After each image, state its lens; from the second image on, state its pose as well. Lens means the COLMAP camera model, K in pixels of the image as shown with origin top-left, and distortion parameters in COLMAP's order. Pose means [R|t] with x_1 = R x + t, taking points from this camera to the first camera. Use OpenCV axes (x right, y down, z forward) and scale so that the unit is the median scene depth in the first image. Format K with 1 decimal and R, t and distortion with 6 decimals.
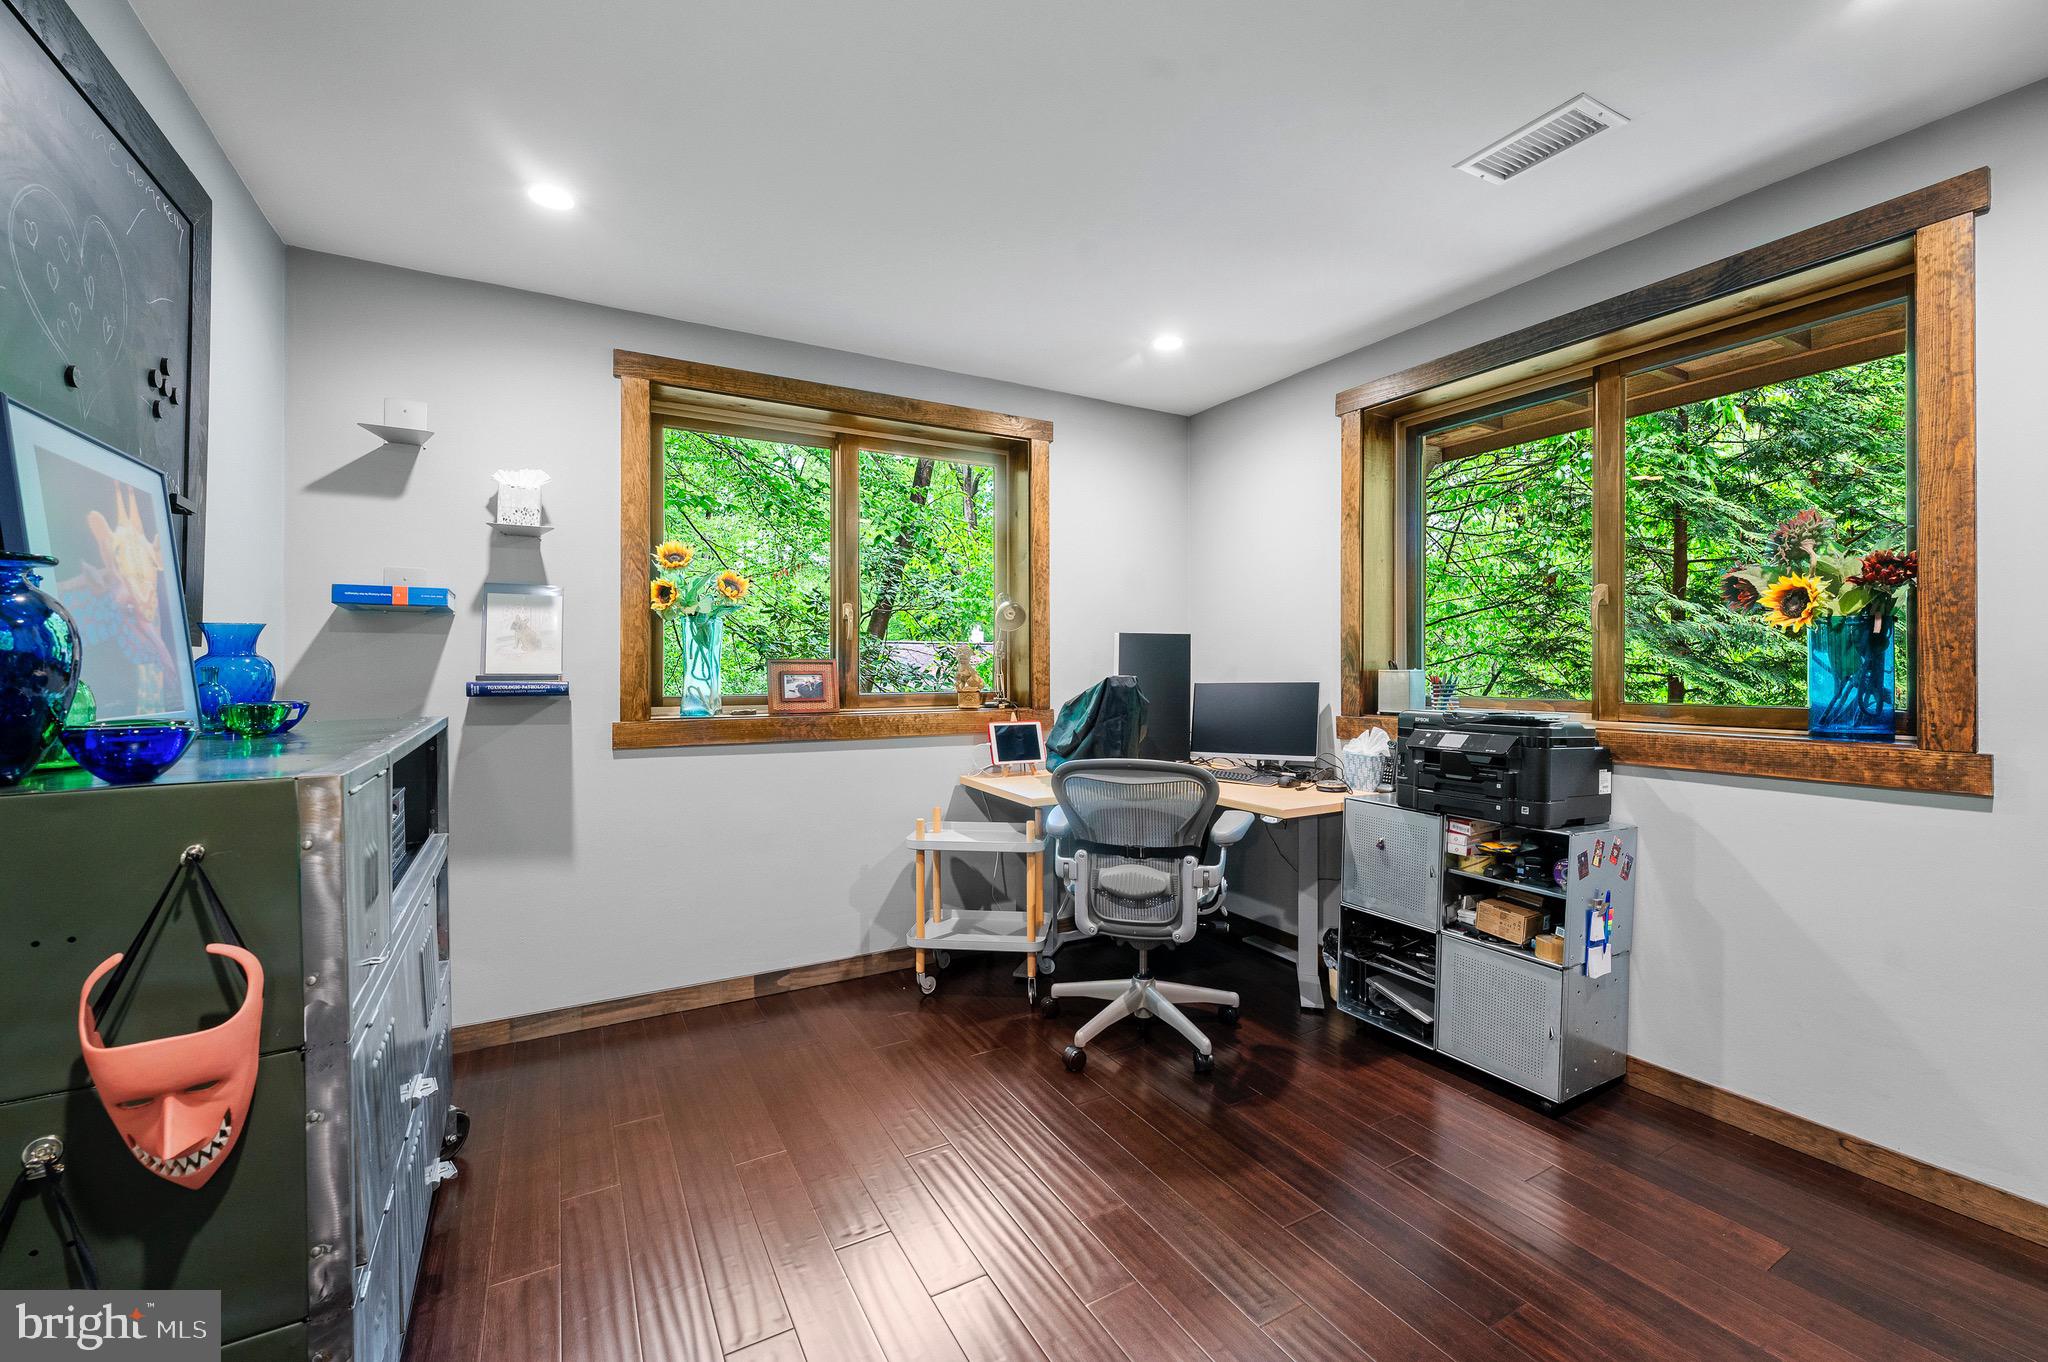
lens RADIAL K [[822.3, 0, 1023.5], [0, 822.3, 675.5], [0, 0, 1]] dist [-0.000308, -0.000492]
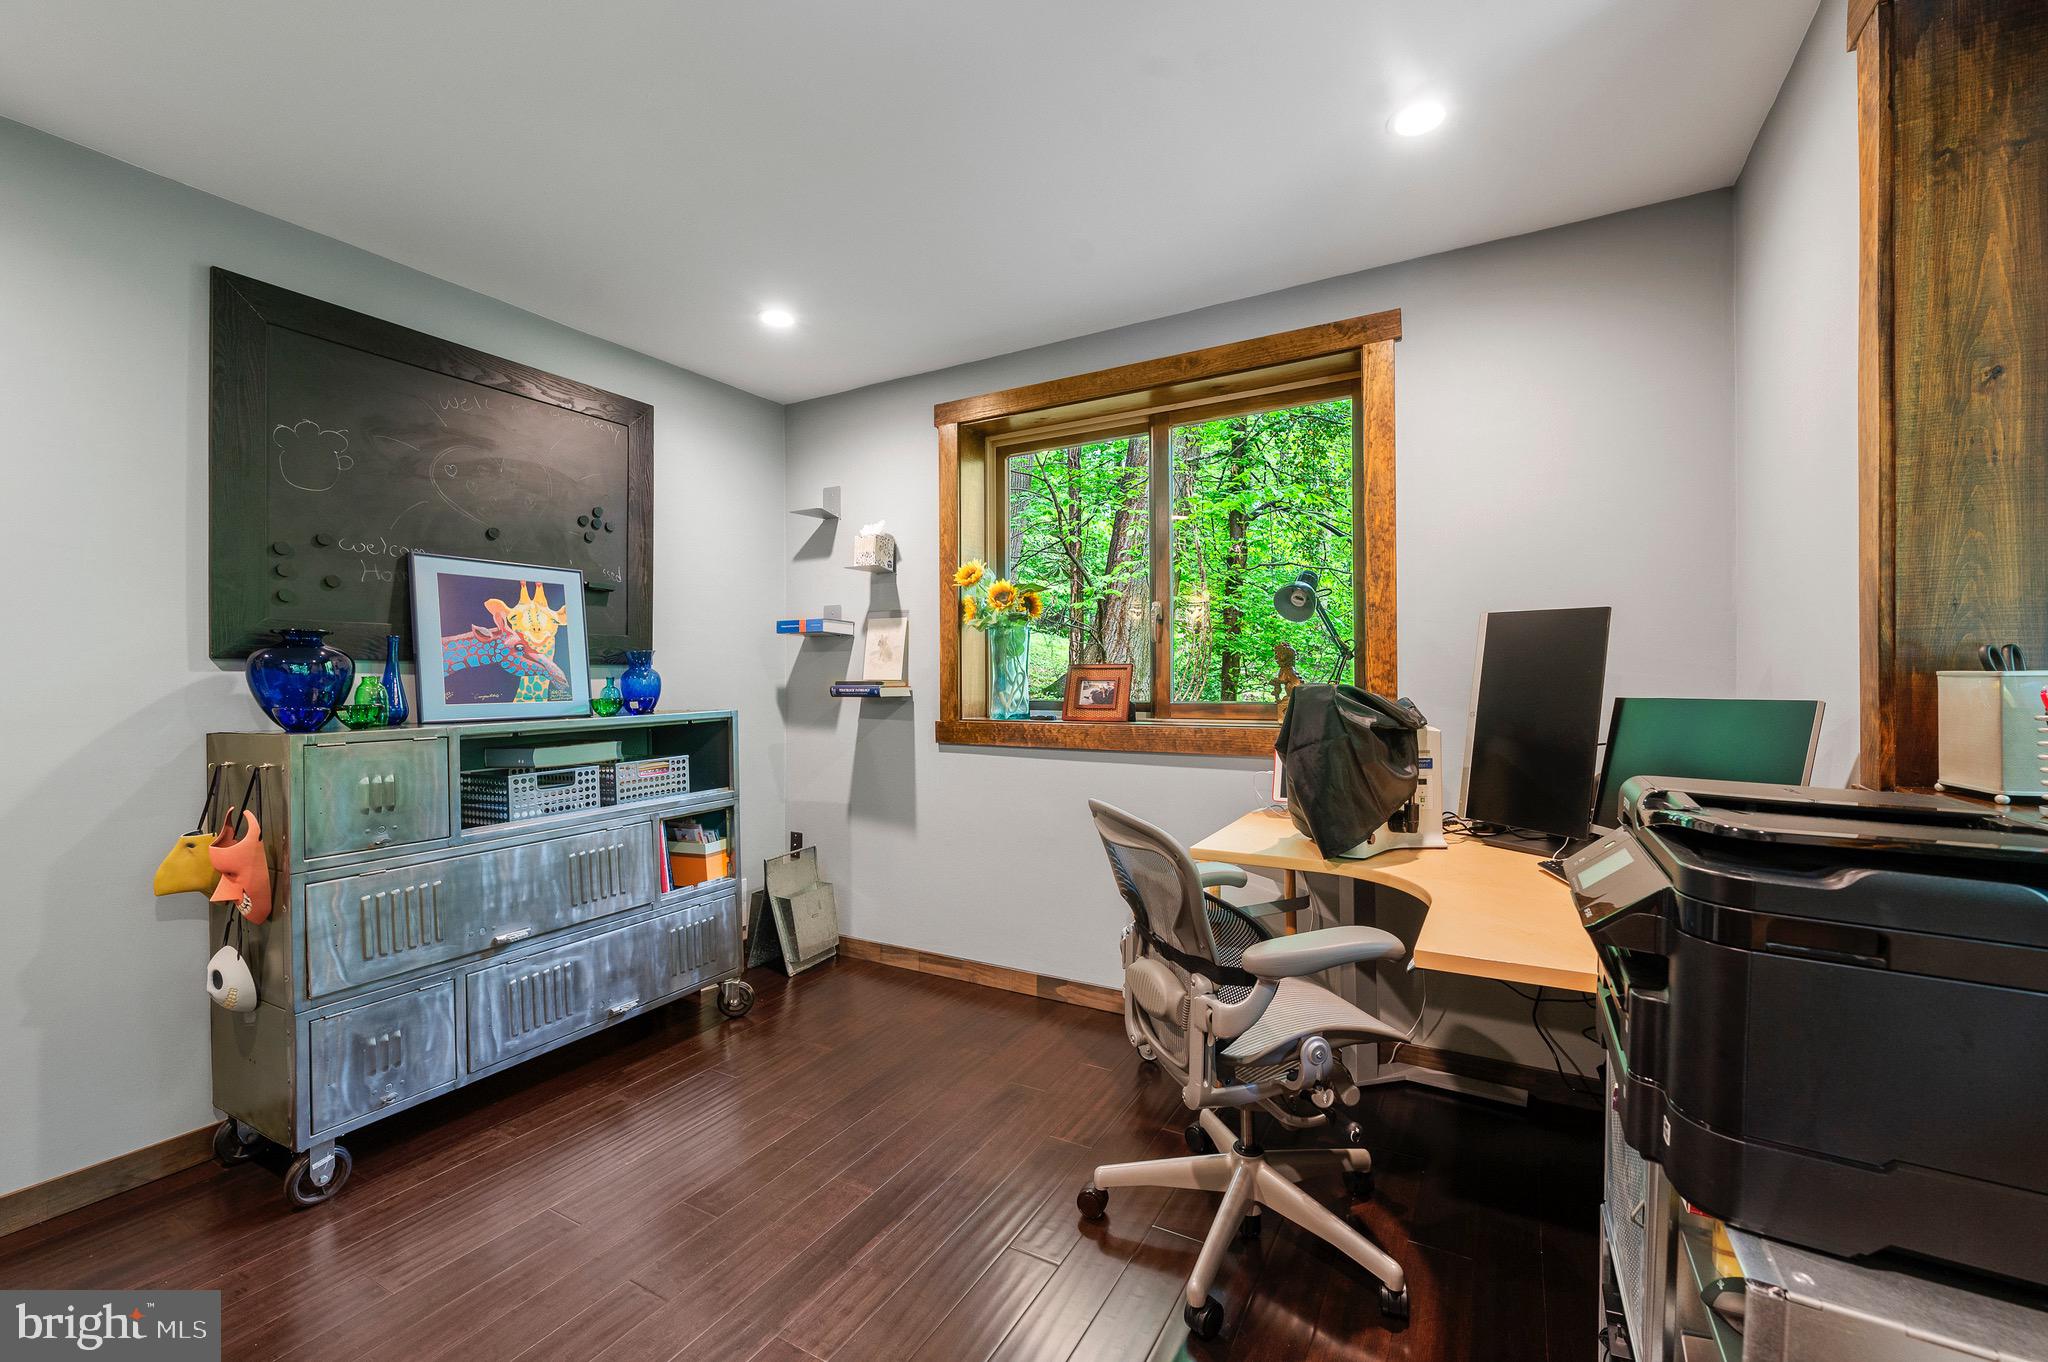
lens RADIAL K [[822.3, 0, 1033.1], [0, 822.3, 682.2], [0, 0, 1]] dist [-0.000308, -0.000492]
pose [[0.525799, 0.003516, -0.850601, 0.539723], [-0.001150, 0.999993, 0.003422, -0.002638], [0.850608, -0.000821, 0.525800, 0.459209]]
